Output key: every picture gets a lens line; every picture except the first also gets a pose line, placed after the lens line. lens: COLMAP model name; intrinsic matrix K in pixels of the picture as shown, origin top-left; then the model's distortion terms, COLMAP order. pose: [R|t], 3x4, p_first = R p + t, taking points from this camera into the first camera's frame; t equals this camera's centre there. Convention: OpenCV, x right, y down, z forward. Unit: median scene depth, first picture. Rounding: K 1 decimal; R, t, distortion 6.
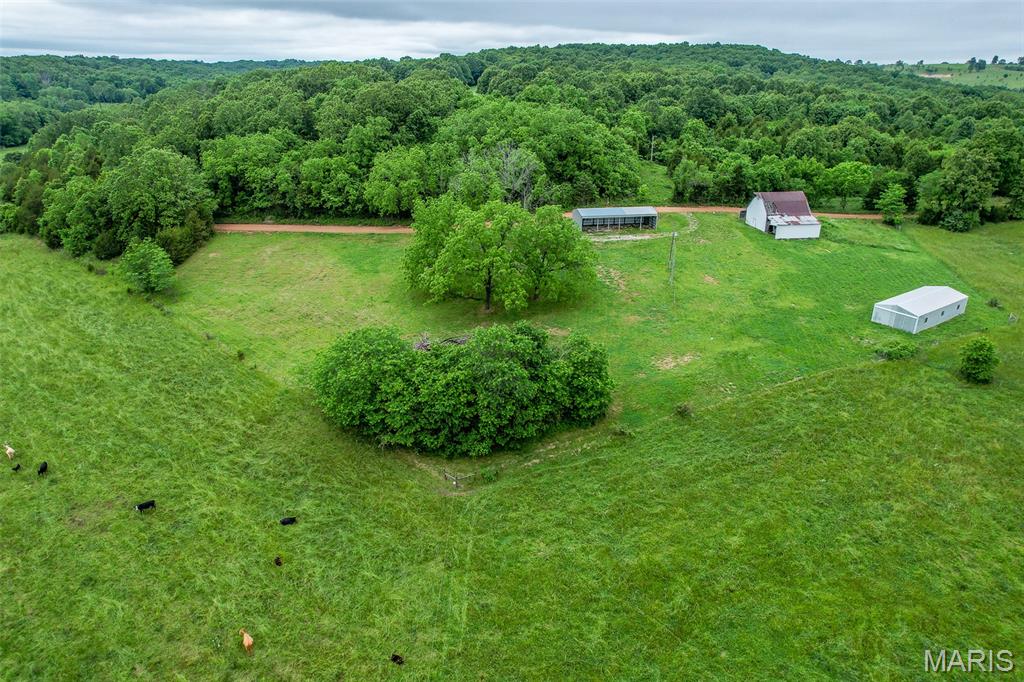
lens RADIAL K [[658.2, 0, 514.3], [0, 658.2, 339.6], [0, 0, 1]] dist [-0.091077, 0.084745]
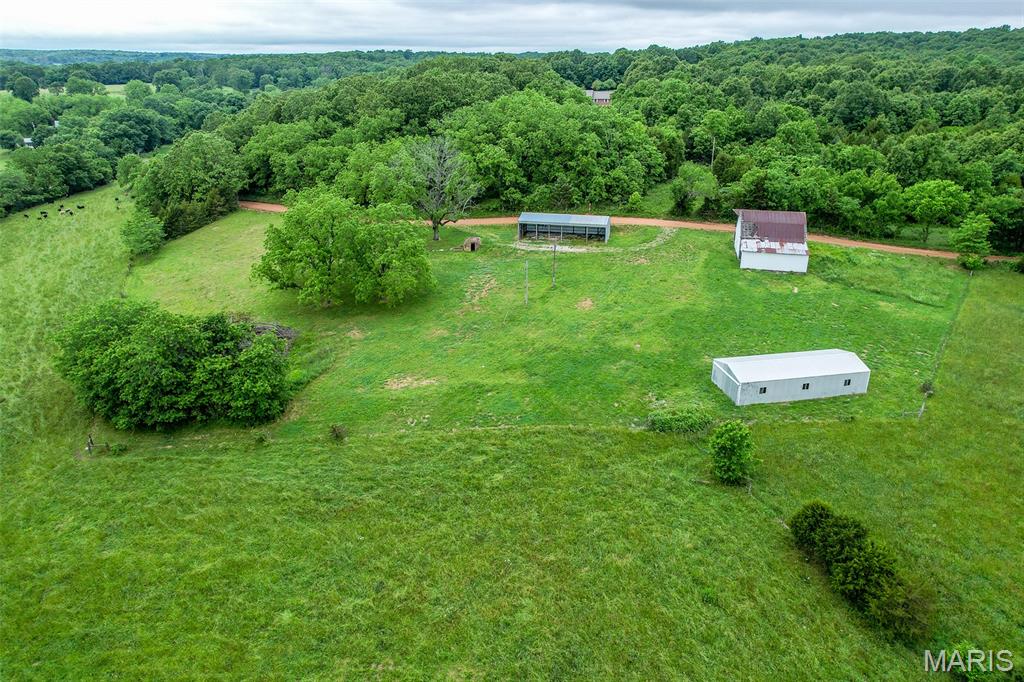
lens RADIAL K [[677.8, 0, 513.5], [0, 677.8, 342.4], [0, 0, 1]] dist [-0.084946, 0.071373]
pose [[0.913722, 0.150107, -0.377599, 0.467347], [-0.149159, 0.988297, 0.031940, -0.047385], [0.377974, 0.027138, 0.925418, 0.121121]]
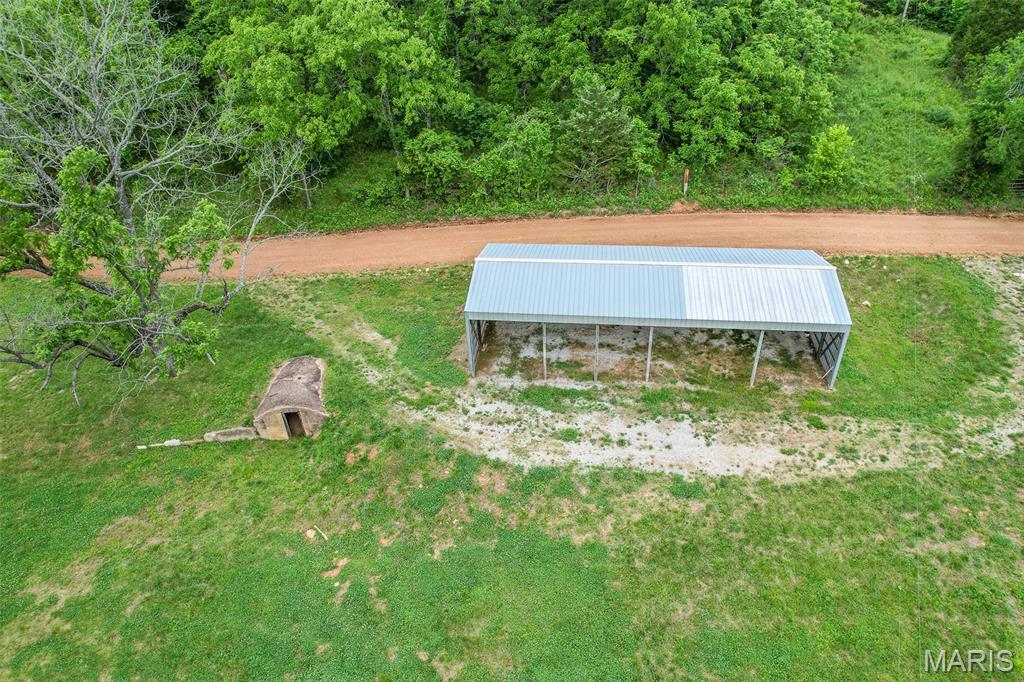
lens RADIAL K [[662.3, 0, 502.9], [0, 662.3, 344.3], [0, 0, 1]] dist [-0.073478, 0.061643]
pose [[0.949066, 0.140376, -0.282080, 0.173939], [-0.077056, 0.971491, 0.224204, -0.221856], [0.305511, -0.191049, 0.932825, 0.773630]]
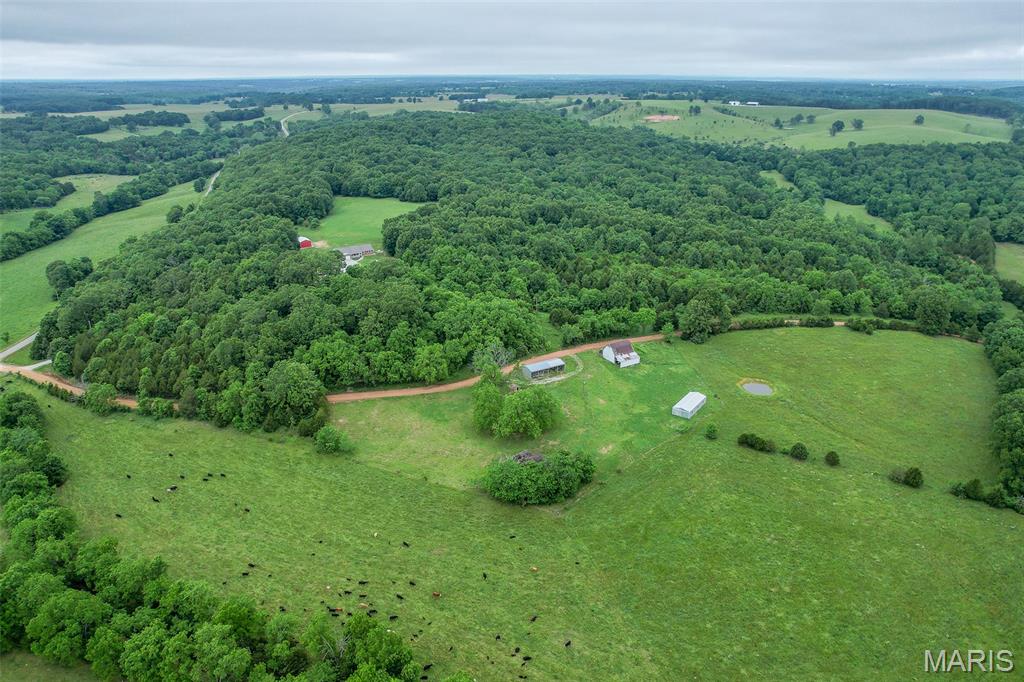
lens RADIAL K [[662.3, 0, 502.9], [0, 662.3, 344.3], [0, 0, 1]] dist [-0.073478, 0.061643]
pose [[0.948603, -0.127842, 0.289499, -0.528480], [0.134568, 0.990899, -0.003363, -0.266794], [-0.286434, 0.042148, 0.957172, -0.863377]]
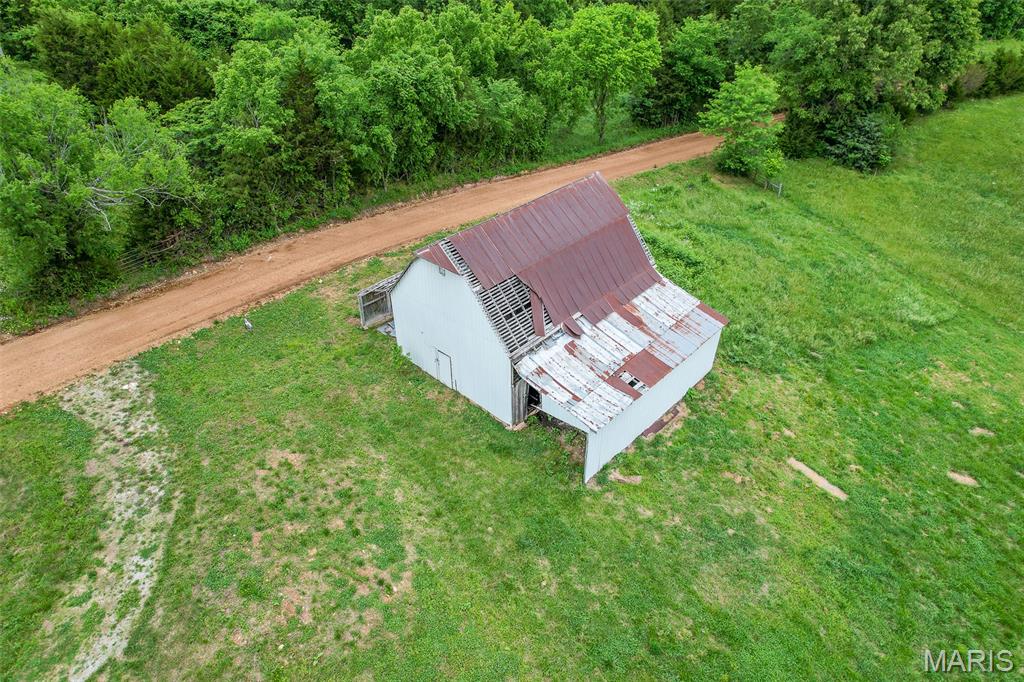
lens RADIAL K [[657.0, 0, 512.0], [0, 657.0, 341.0], [0, 0, 1]] dist [-0.072765, 0.062412]
pose [[0.823526, -0.325569, 0.464554, 0.302449], [0.220058, 0.938133, 0.267361, -0.249603], [-0.522857, -0.117950, 0.844220, 0.839299]]
